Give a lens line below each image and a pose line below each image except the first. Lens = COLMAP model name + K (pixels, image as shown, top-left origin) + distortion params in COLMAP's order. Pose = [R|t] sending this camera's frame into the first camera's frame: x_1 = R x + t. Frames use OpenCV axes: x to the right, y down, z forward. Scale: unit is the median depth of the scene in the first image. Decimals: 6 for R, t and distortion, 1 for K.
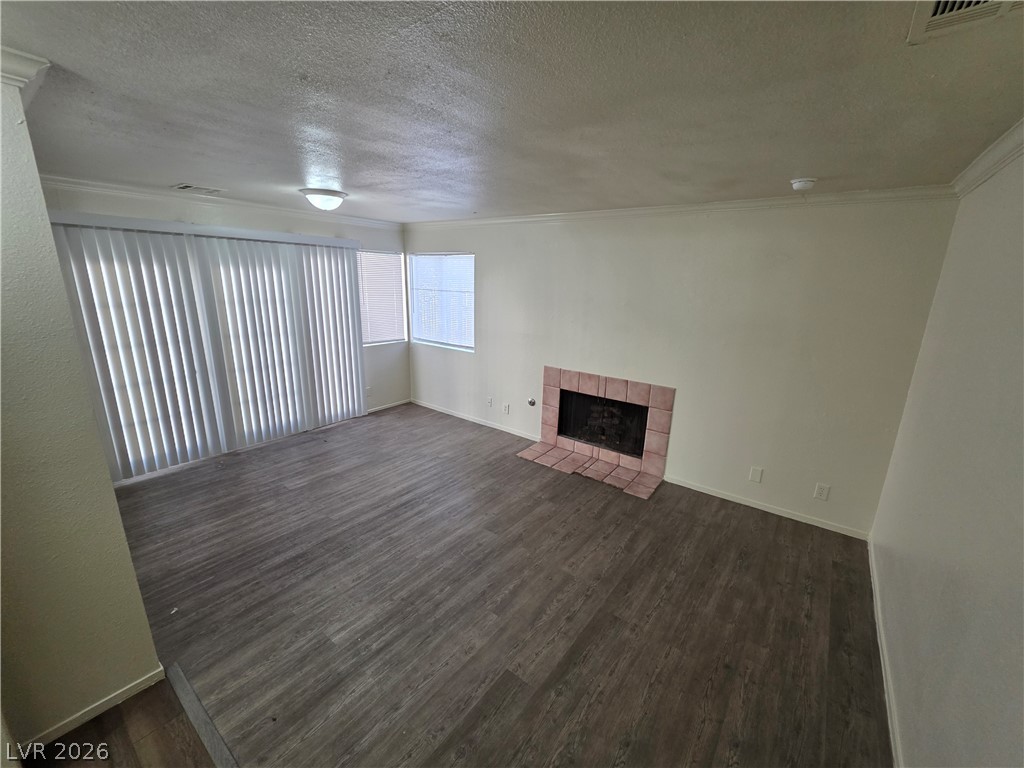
lens RADIAL K [[416.4, 0, 524.5], [0, 416.4, 382.6], [0, 0, 1]] dist [0.001791, -0.000135]
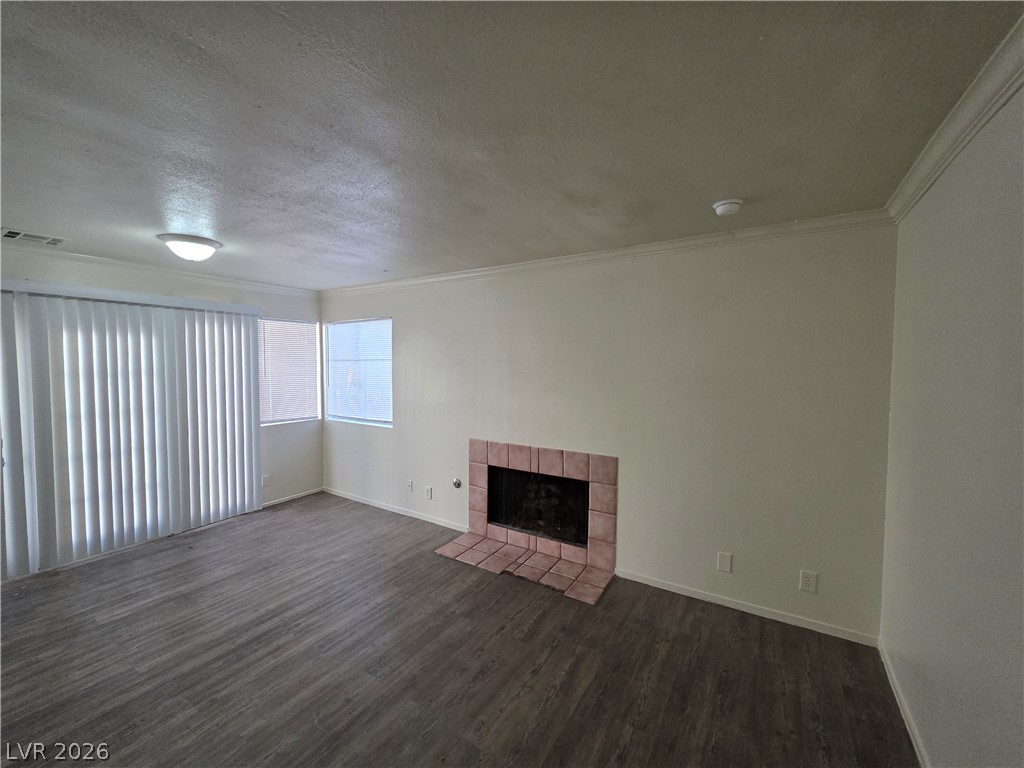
lens RADIAL K [[412.5, 0, 515.1], [0, 412.5, 378.4], [0, 0, 1]] dist [0.000565, 0.000232]
pose [[0.996916, -0.030281, 0.072402, 0.097323], [0.044628, 0.977615, -0.205615, 0.019622], [-0.064555, 0.208212, 0.975951, 0.161722]]
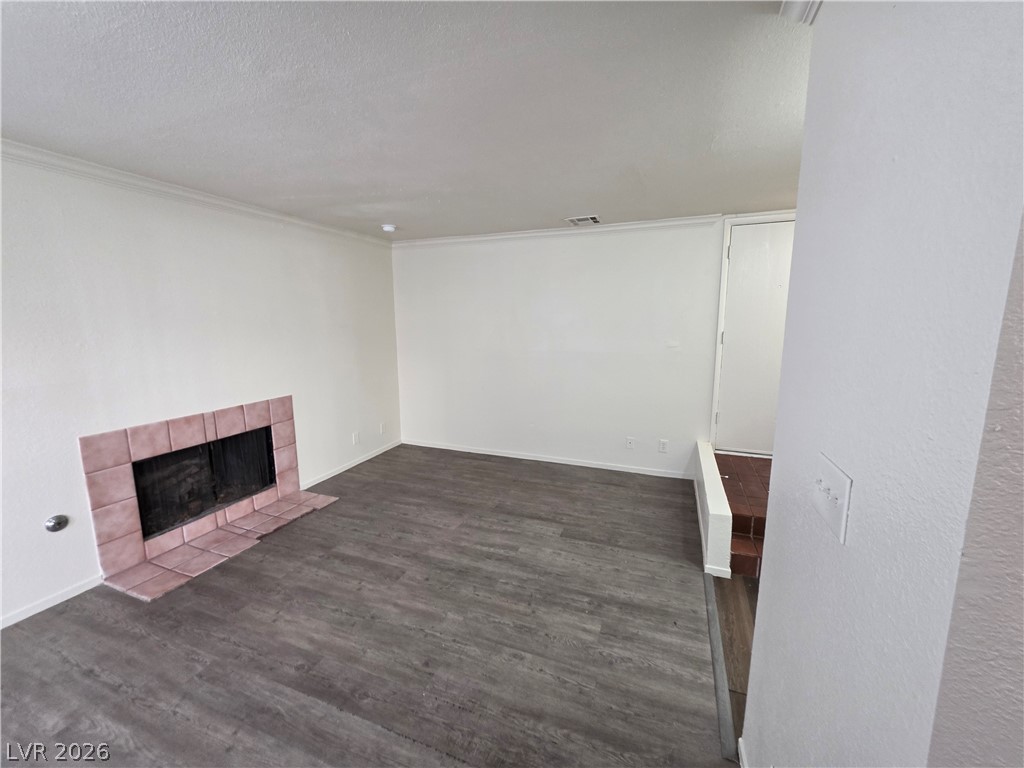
lens RADIAL K [[410.1, 0, 516.8], [0, 410.1, 380.9], [0, 0, 1]] dist [0.001883, -0.000248]
pose [[-0.268935, -0.174366, 0.947244, -0.668539], [0.234118, 0.942145, 0.239897, -0.120289], [-0.934271, 0.286284, -0.212553, 0.664236]]
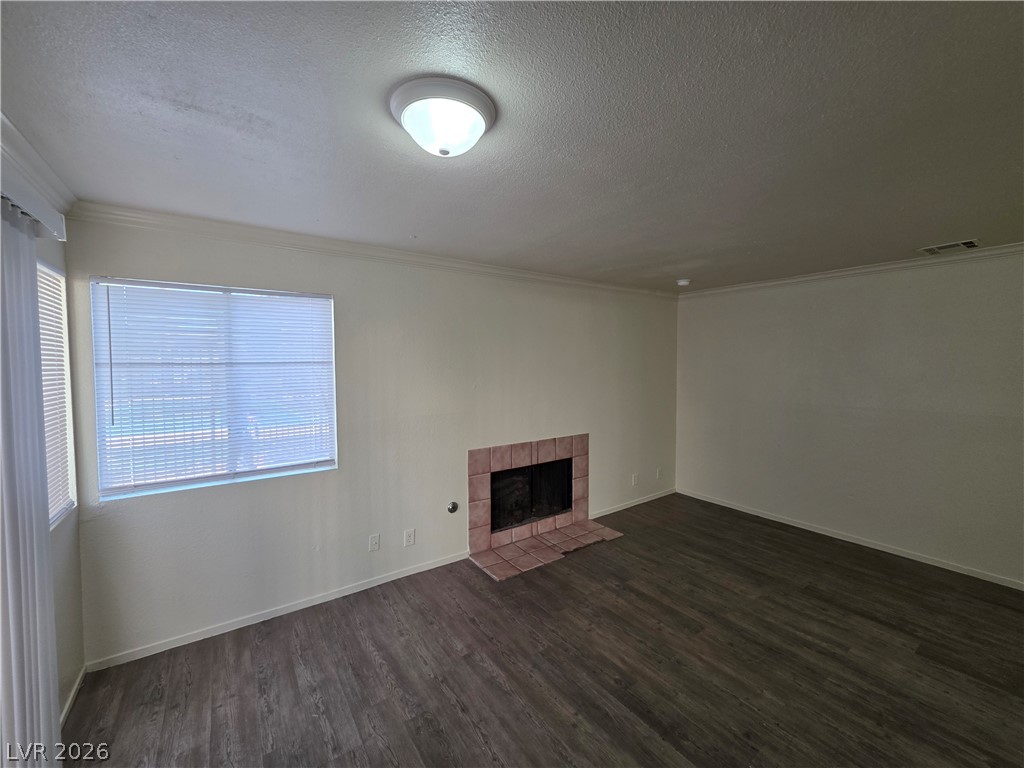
lens RADIAL K [[415.4, 0, 511.8], [0, 415.4, 378.9], [0, 0, 1]] dist [0.001916, 0.000044]
pose [[0.317429, -0.069344, 0.945743, -0.734861], [0.247801, 0.968735, -0.012142, -0.160156], [-0.915333, 0.238210, 0.324688, 0.750674]]
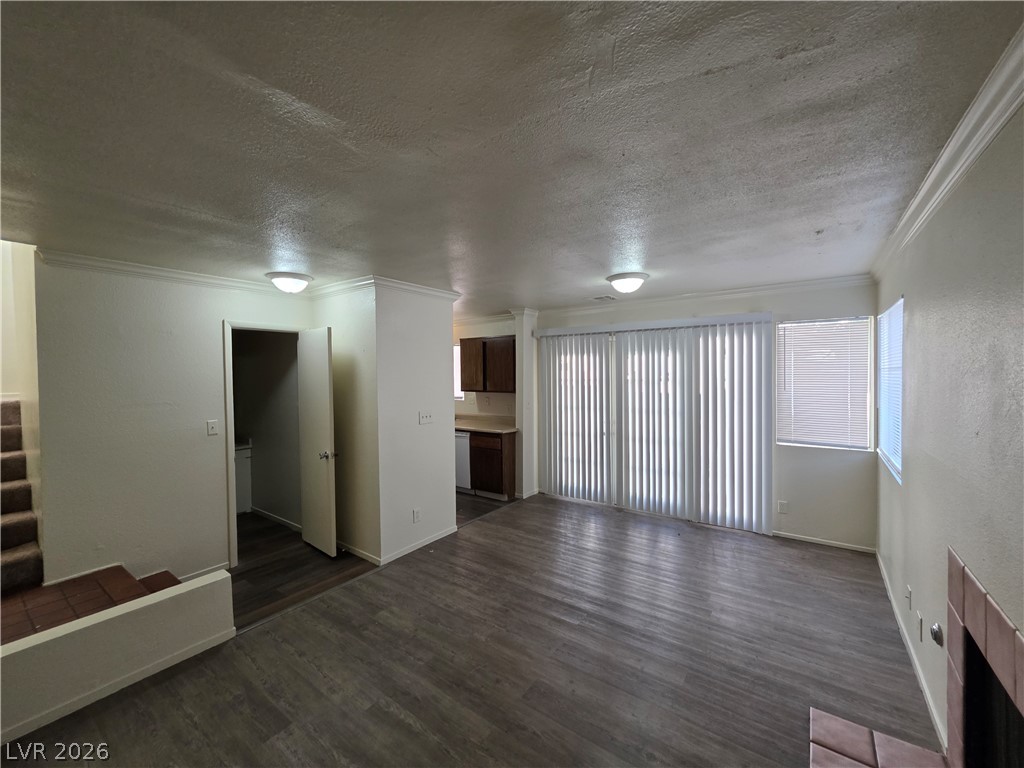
lens RADIAL K [[412.5, 0, 518.5], [0, 412.5, 381.3], [0, 0, 1]] dist [0.000603, -0.000201]
pose [[0.016816, -0.007805, -0.999828, 0.480436], [-0.235304, 0.971853, -0.011544, -0.104039], [0.971776, 0.235457, 0.014507, 0.670760]]
